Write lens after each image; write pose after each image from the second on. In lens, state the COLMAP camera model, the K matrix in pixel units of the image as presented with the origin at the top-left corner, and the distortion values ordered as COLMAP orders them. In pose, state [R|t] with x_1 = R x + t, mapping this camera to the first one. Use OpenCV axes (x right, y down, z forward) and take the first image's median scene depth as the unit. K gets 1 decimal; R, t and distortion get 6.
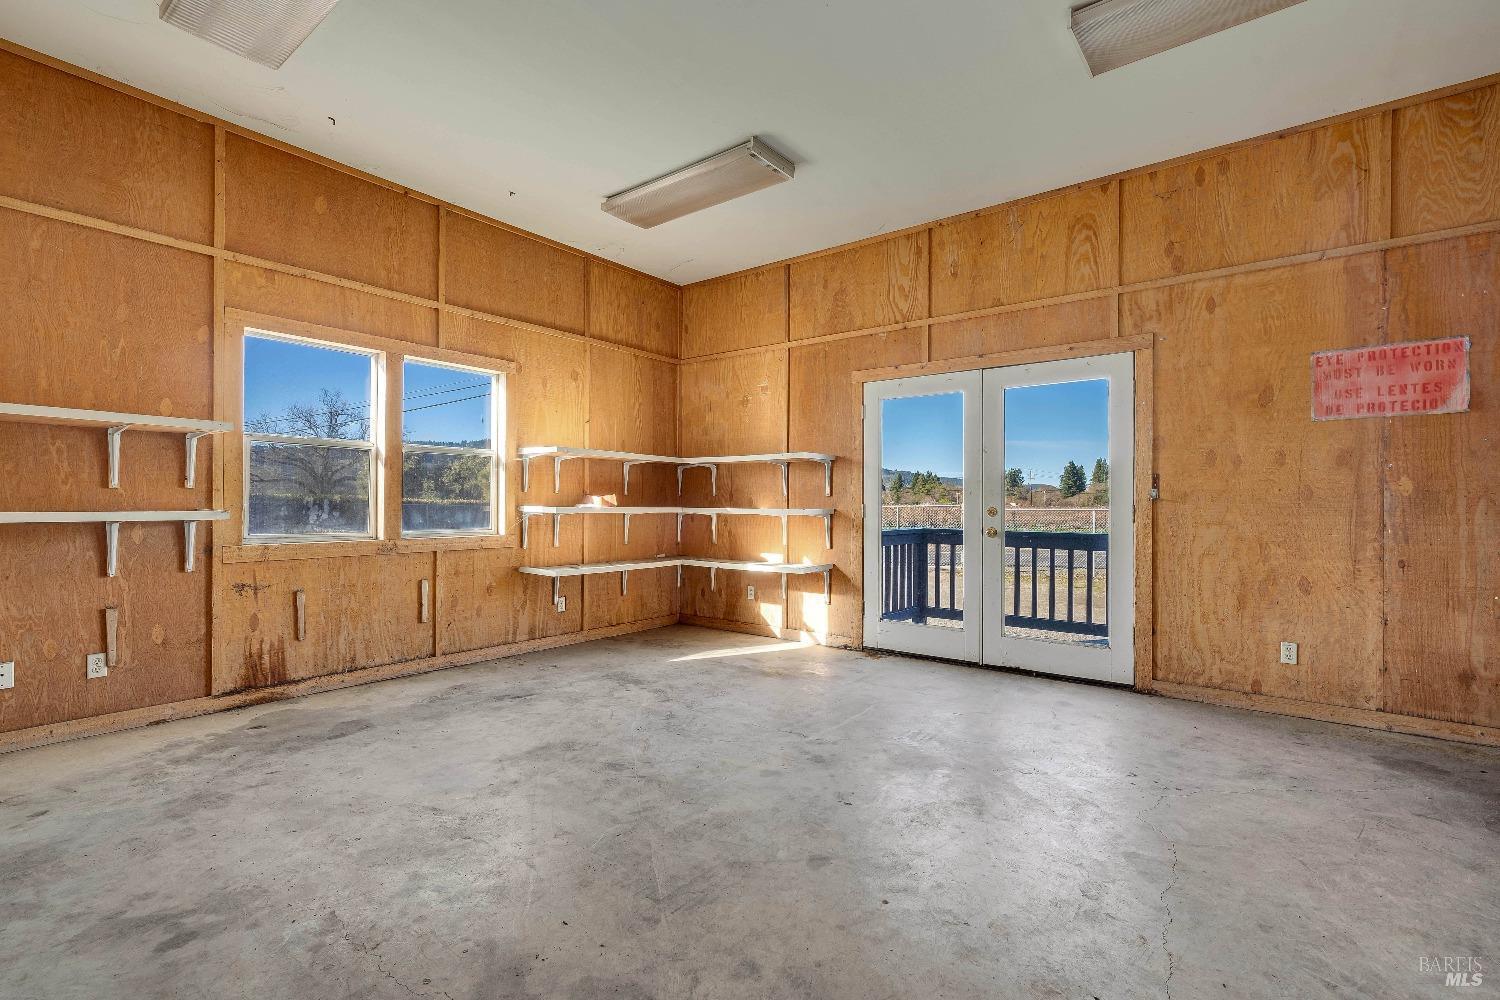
lens RADIAL K [[682.9, 0, 743.0], [0, 682.9, 498.1], [0, 0, 1]] dist [-0.005777, -0.000100]
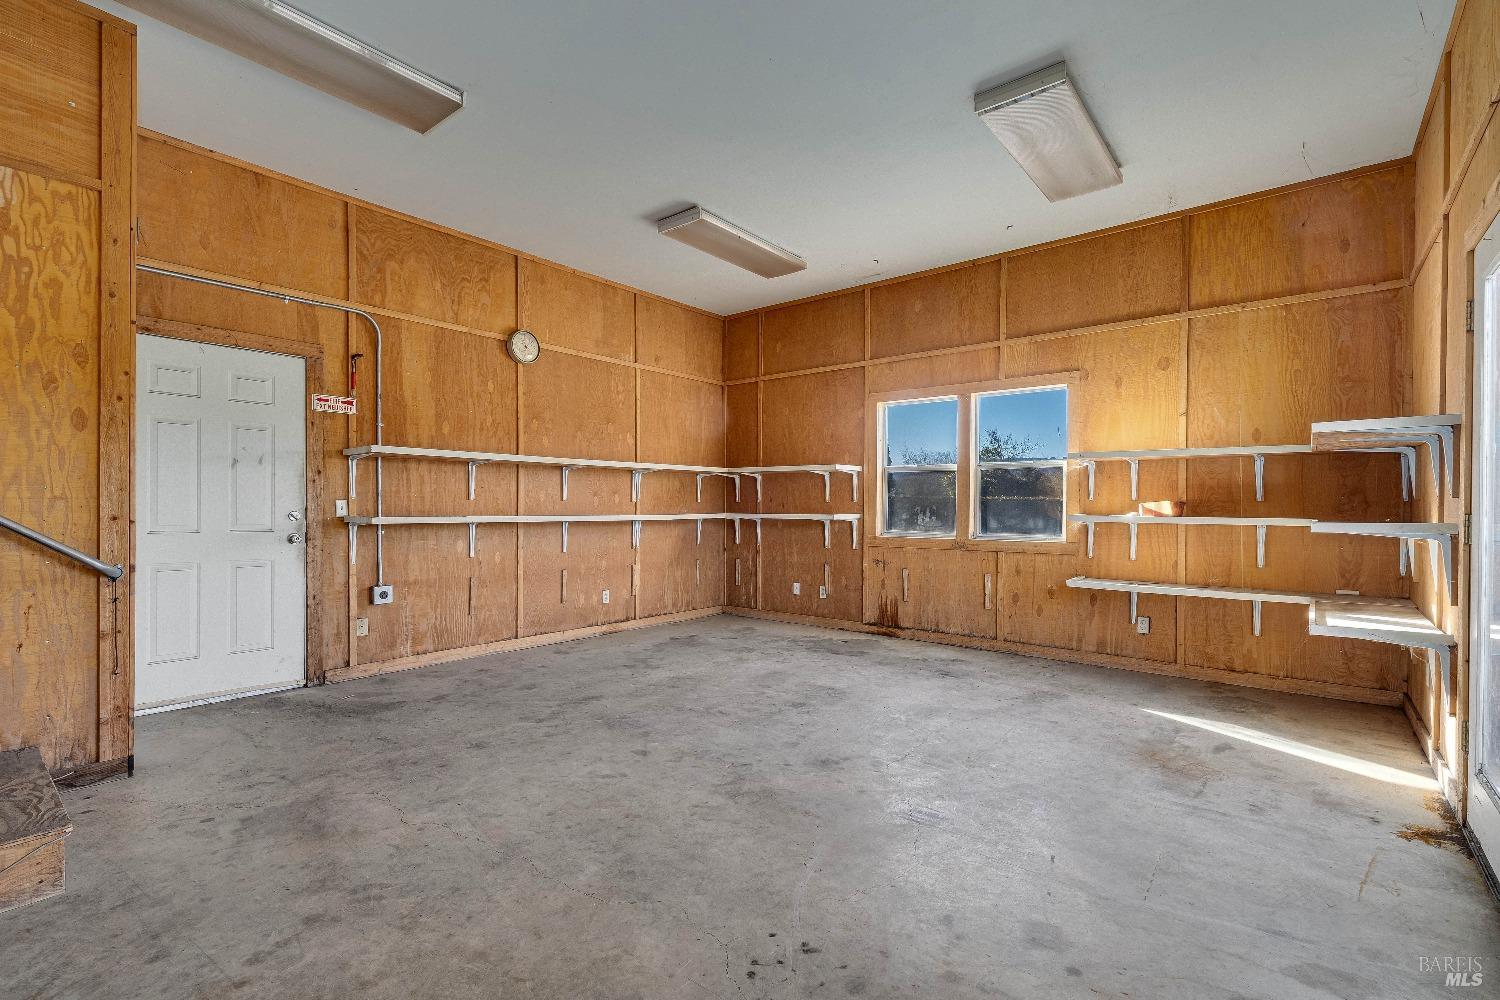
lens RADIAL K [[679.4, 0, 750.0], [0, 679.4, 500.0], [0, 0, 1]] dist [-0.003598, 0.000156]
pose [[-0.024176, -0.014417, -0.999604, 0.842882], [0.003163, 0.999890, -0.014497, 0.005039], [0.999703, -0.003512, -0.024128, 0.679075]]
